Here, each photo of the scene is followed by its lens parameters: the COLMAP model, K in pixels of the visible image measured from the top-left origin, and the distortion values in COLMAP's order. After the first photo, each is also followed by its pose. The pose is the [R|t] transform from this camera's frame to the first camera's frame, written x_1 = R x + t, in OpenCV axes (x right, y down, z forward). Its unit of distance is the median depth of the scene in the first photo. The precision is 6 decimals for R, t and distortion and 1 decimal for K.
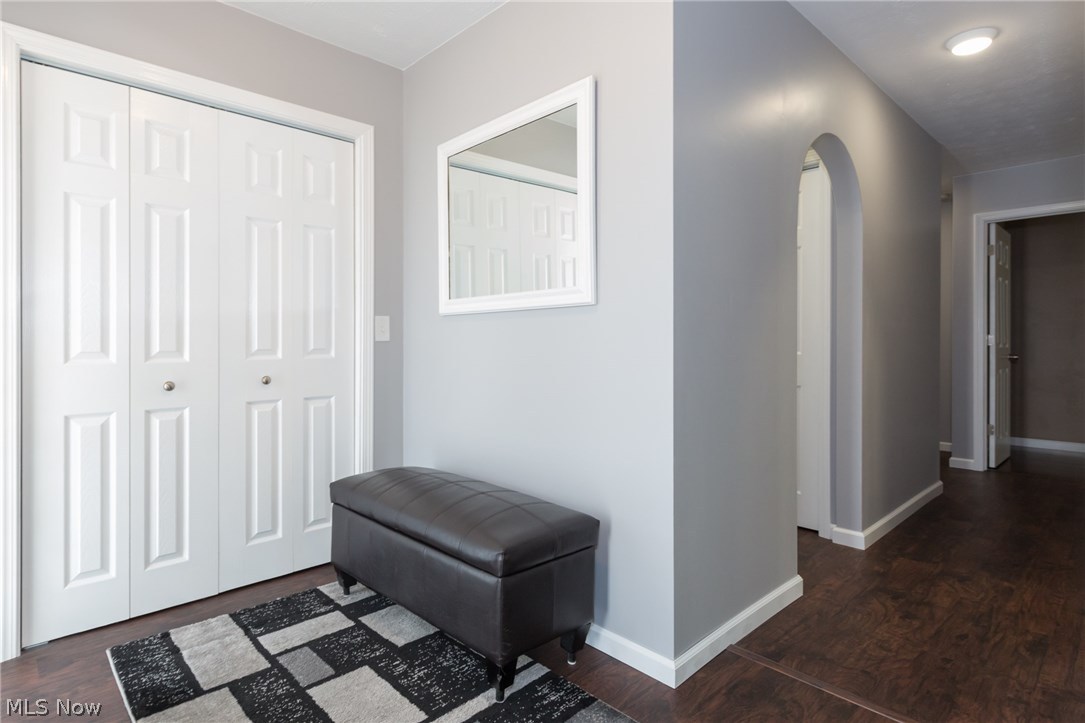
lens RADIAL K [[581.9, 0, 544.7], [0, 581.9, 344.9], [0, 0, 1]] dist [-0.002068, 0.001068]
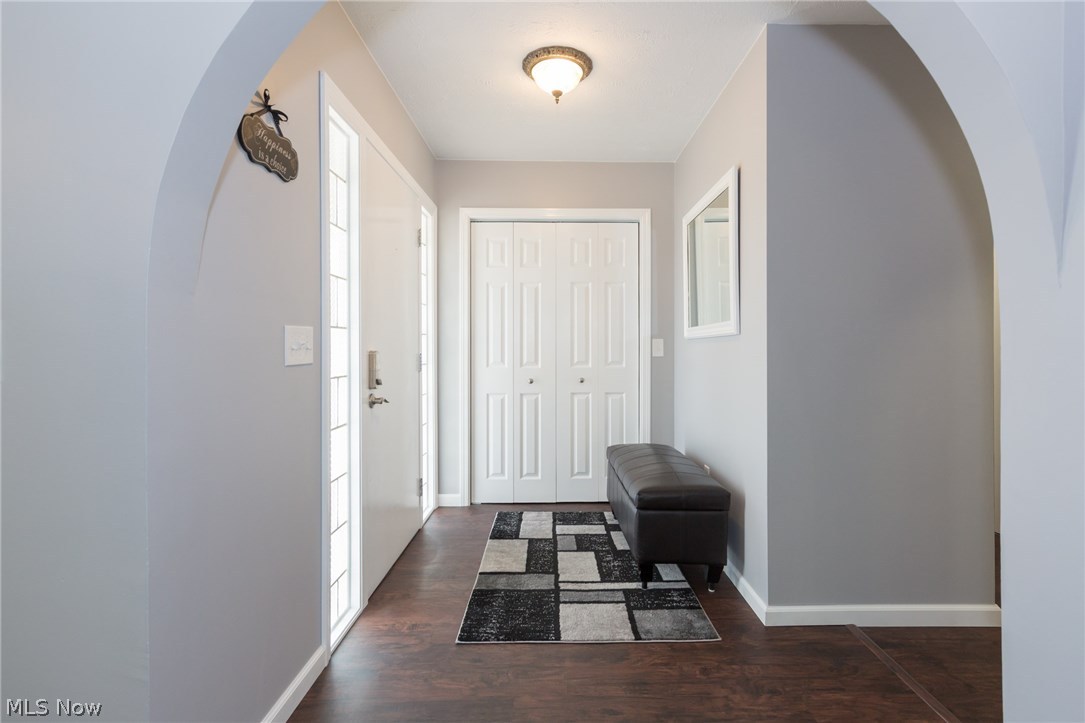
lens RADIAL K [[522.9, 0, 543.5], [0, 522.9, 354.2], [0, 0, 1]] dist [-0.001758, 0.000029]
pose [[0.725829, 0.010428, -0.687796, 0.541487], [-0.004688, 0.999937, 0.010213, -0.032663], [0.687859, -0.004188, 0.725832, -0.172776]]
